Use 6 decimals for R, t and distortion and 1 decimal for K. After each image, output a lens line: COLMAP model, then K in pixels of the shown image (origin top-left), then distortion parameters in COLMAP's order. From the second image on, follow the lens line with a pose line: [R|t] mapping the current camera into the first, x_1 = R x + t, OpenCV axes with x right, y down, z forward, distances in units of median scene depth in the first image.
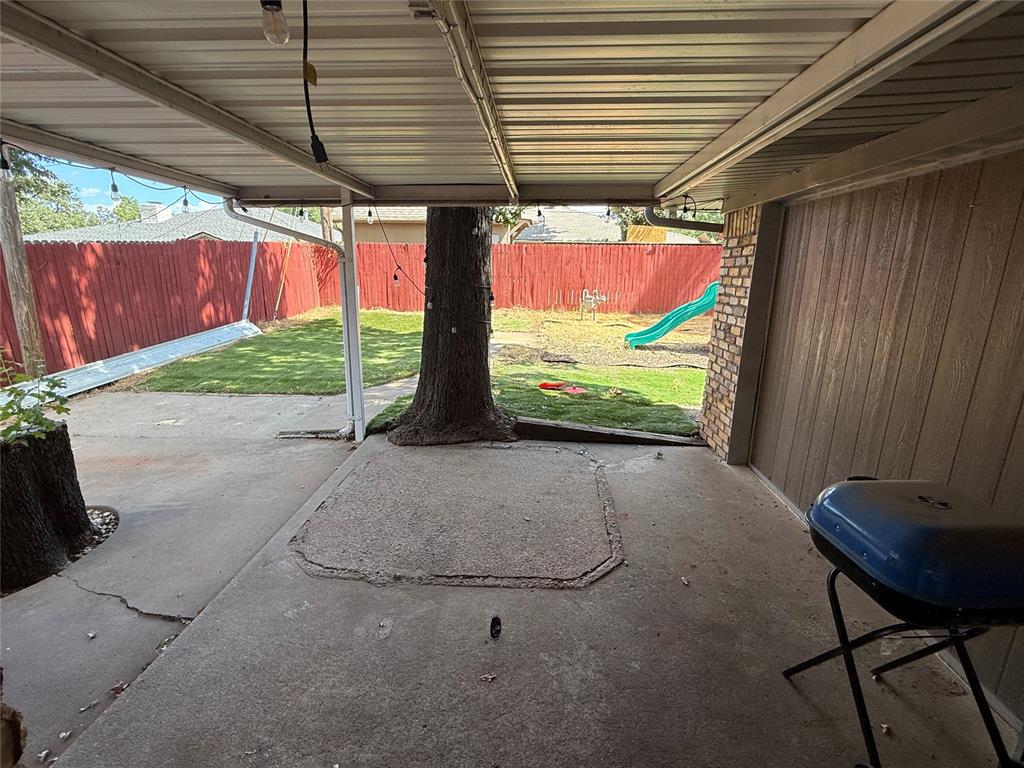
lens RADIAL K [[470.0, 0, 510.7], [0, 470.0, 385.7], [0, 0, 1]] dist [-0.003033, 0.000939]
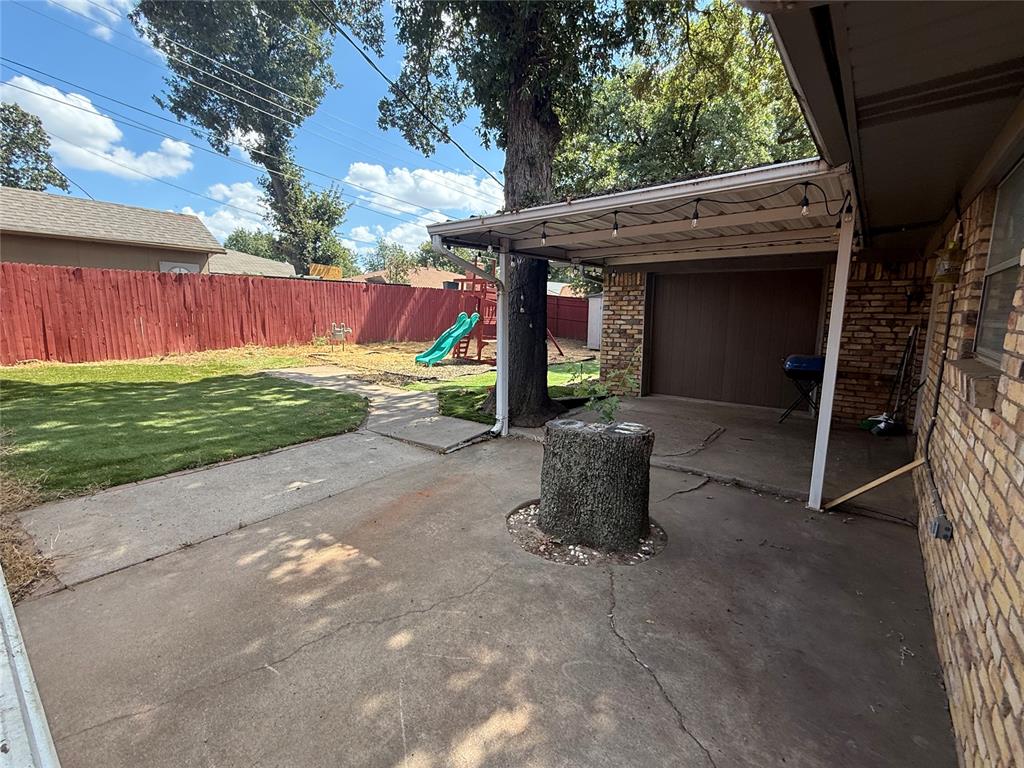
lens RADIAL K [[470.0, 0, 513.1], [0, 470.0, 385.1], [0, 0, 1]] dist [-0.003033, 0.000939]
pose [[0.558726, -0.137468, 0.817880, -1.100766], [0.200623, 0.979281, 0.027543, -0.036354], [-0.804721, 0.148697, 0.574729, 0.204615]]
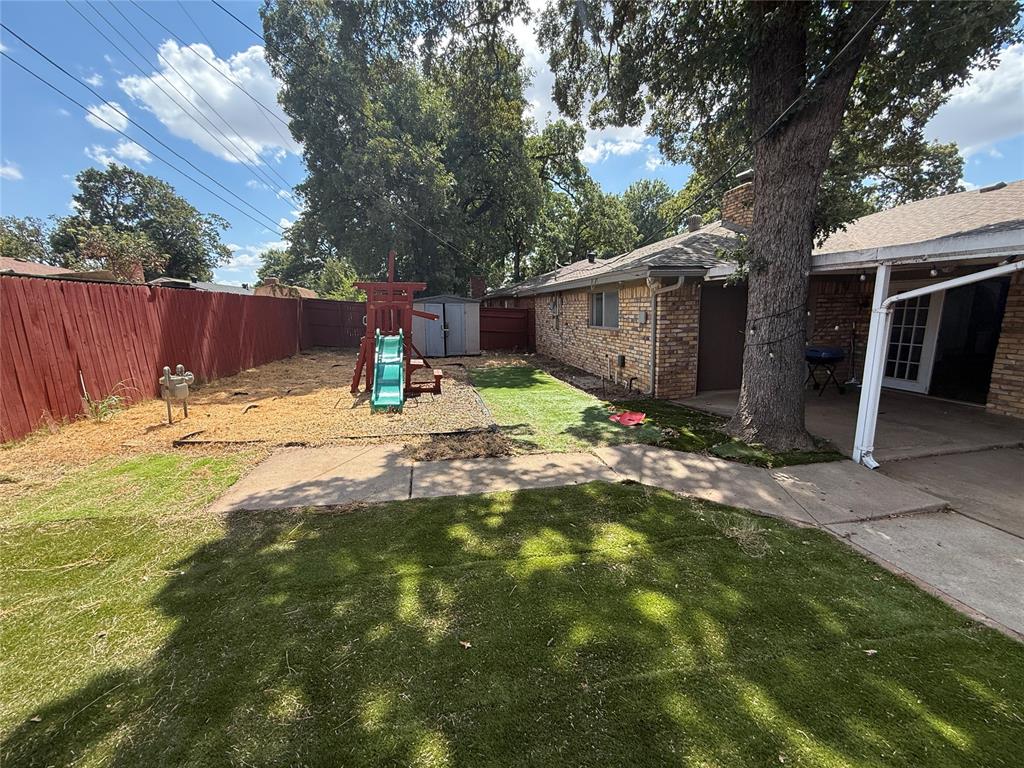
lens RADIAL K [[407.7, 0, 513.3], [0, 407.7, 384.1], [0, 0, 1]] dist [-0.001903, 0.000240]
pose [[-0.243714, -0.191175, 0.950818, -0.849180], [0.254766, 0.933330, 0.252960, -0.446419], [-0.935787, 0.303886, -0.178761, 1.591256]]
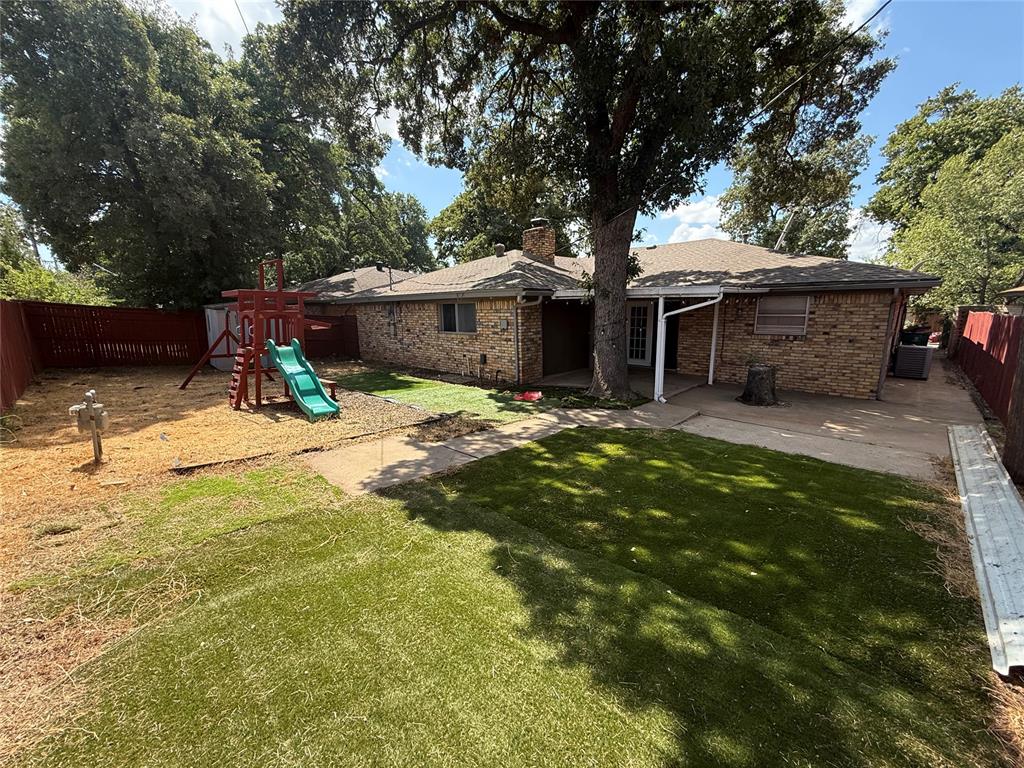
lens RADIAL K [[407.7, 0, 512.2], [0, 407.7, 382.5], [0, 0, 1]] dist [-0.001903, 0.000240]
pose [[-0.752940, -0.126486, 0.645819, -0.839739], [0.160951, 0.916159, 0.367080, -0.632259], [-0.638103, 0.380335, -0.669455, 2.198423]]
